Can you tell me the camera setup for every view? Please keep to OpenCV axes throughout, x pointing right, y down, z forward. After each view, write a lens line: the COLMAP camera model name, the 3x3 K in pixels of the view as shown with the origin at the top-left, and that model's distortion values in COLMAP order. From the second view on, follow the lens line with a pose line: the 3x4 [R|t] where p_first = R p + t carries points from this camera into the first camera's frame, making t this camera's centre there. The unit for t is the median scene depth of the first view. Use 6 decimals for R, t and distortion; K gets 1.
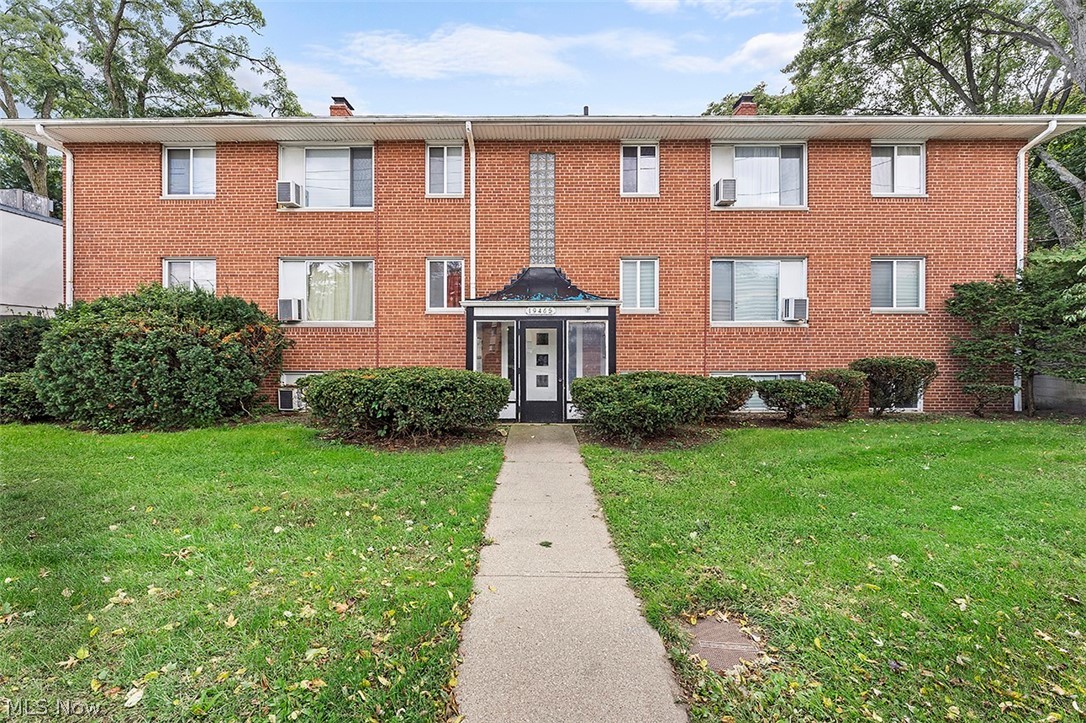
lens RADIAL K [[434.5, 0, 547.1], [0, 434.5, 358.4], [0, 0, 1]] dist [0.000859, -0.000005]
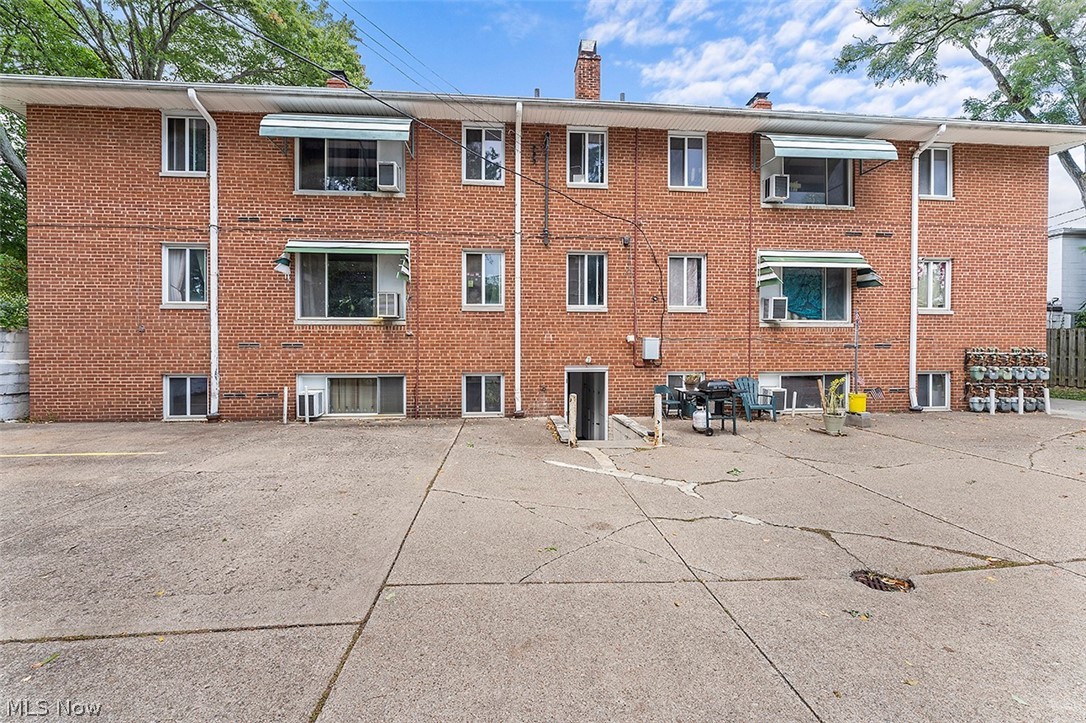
lens RADIAL K [[469.6, 0, 539.0], [0, 469.6, 359.1], [0, 0, 1]] dist [-0.002017, 0.000413]
pose [[0.995729, 0.000387, 0.092320, -0.222335], [-0.000283, 0.999999, -0.001136, 0.000355], [-0.092320, 0.001105, 0.995729, 0.001182]]
